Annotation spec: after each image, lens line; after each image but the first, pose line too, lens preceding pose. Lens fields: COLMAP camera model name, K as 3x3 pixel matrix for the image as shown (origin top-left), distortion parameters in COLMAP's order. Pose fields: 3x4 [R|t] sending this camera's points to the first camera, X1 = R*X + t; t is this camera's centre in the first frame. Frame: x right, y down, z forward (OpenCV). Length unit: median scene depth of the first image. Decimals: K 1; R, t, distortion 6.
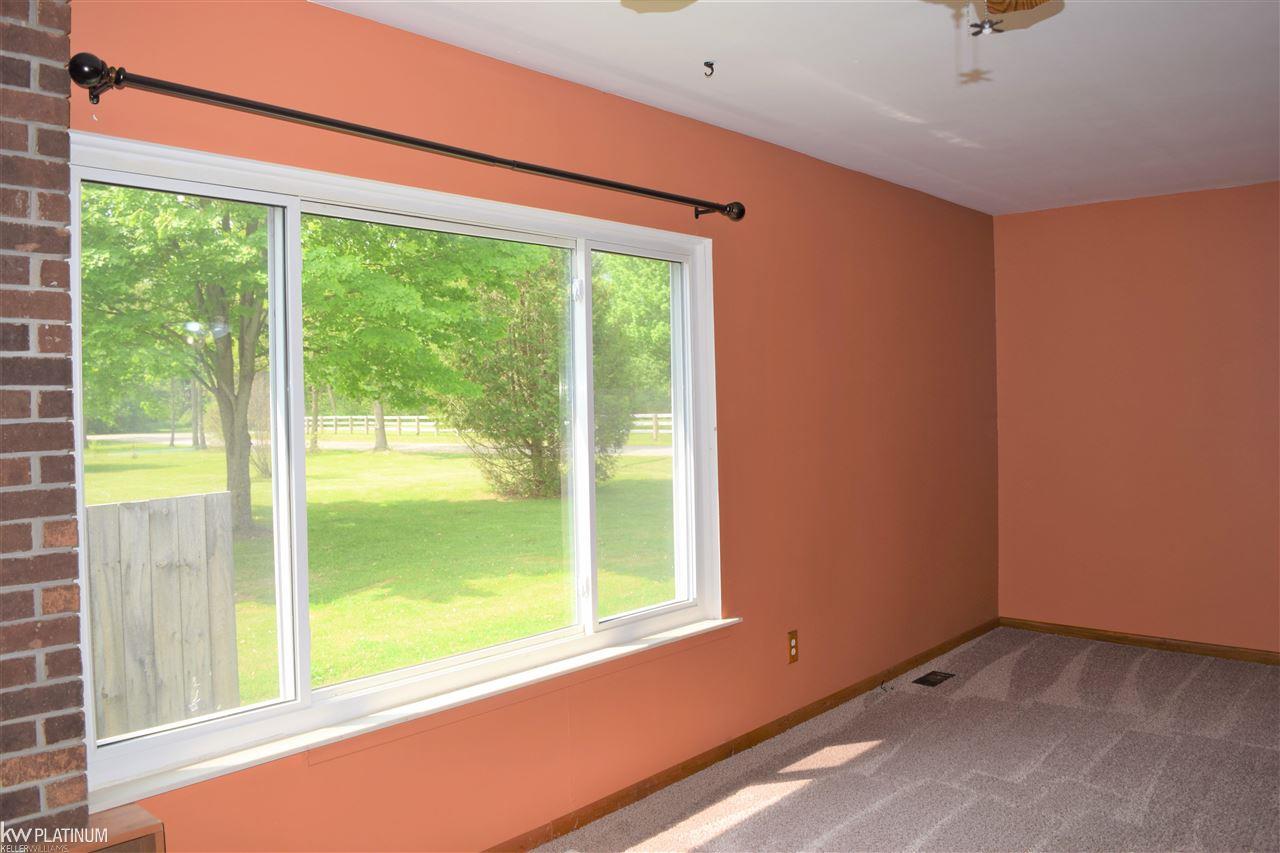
lens RADIAL K [[1006.6, 0, 640.0], [0, 1006.6, 426.5], [0, 0, 1]] dist [-0.085319, 0.015999]
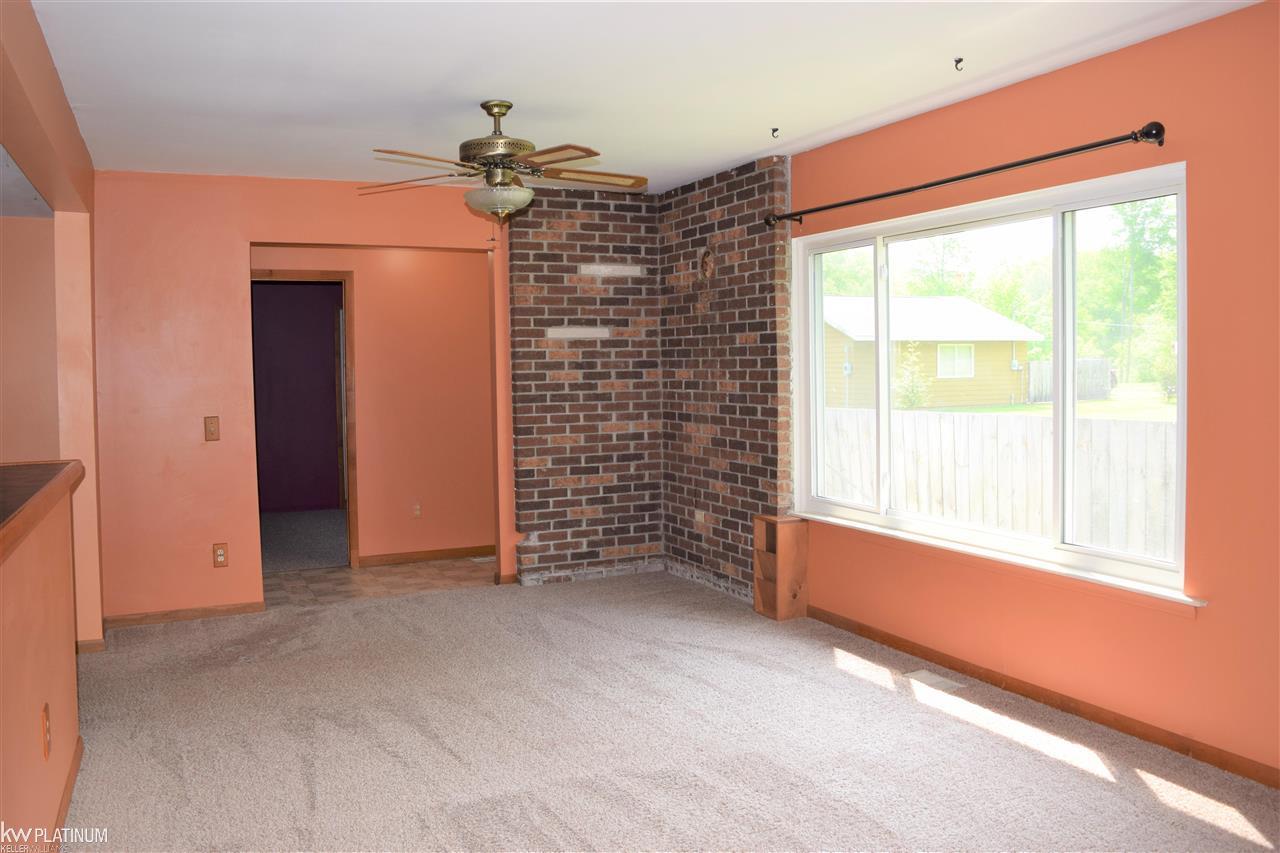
lens RADIAL K [[1006.6, 0, 640.0], [0, 1006.6, 426.5], [0, 0, 1]] dist [-0.085319, 0.015999]
pose [[-0.391960, 0.074659, -0.916948, 1.057476], [-0.008108, 0.996383, 0.084592, -0.023292], [0.919946, 0.040591, -0.389937, 0.900873]]
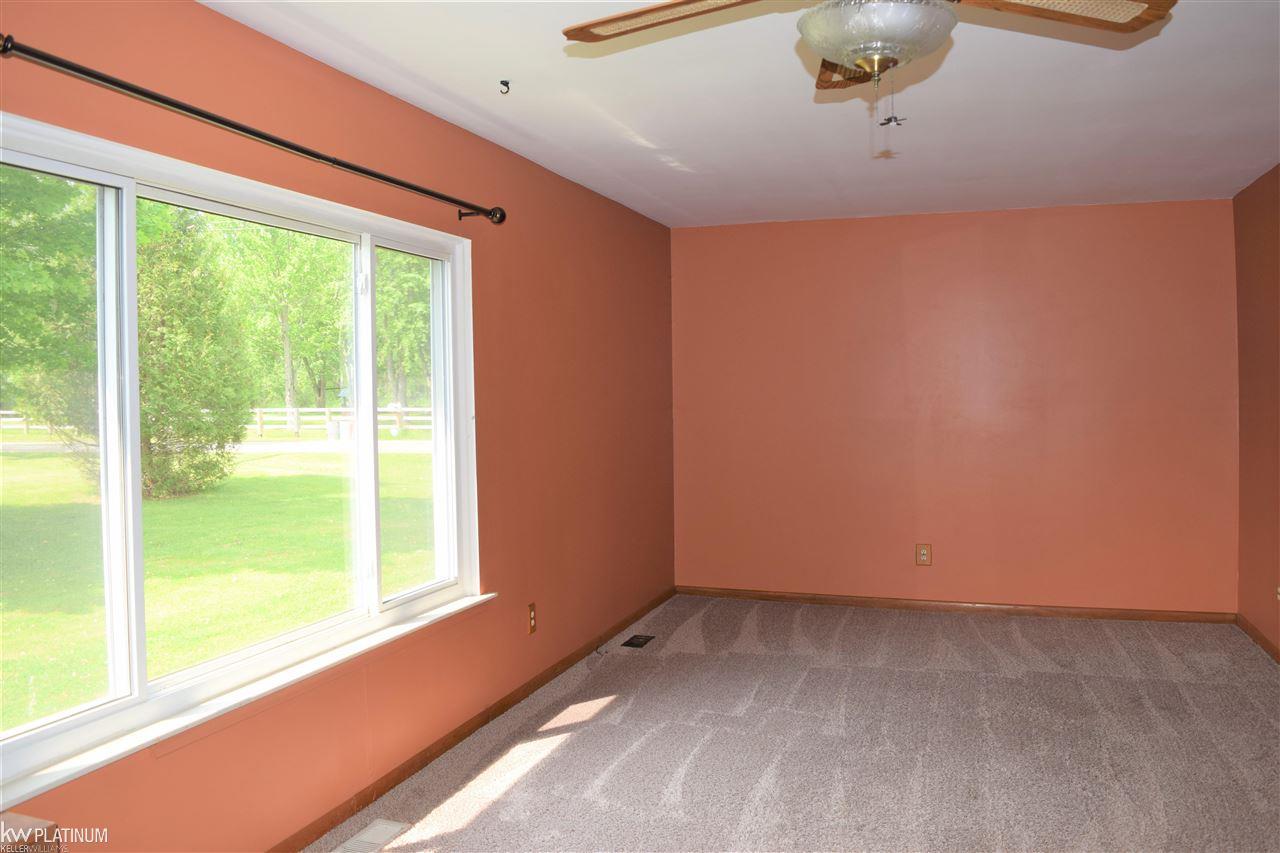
lens RADIAL K [[1006.6, 0, 640.0], [0, 1006.6, 426.5], [0, 0, 1]] dist [-0.085319, 0.015999]
pose [[0.924694, -0.007973, 0.380629, -0.169685], [0.005824, 0.999960, 0.006796, 0.005818], [-0.380668, -0.004067, 0.924703, -0.055975]]
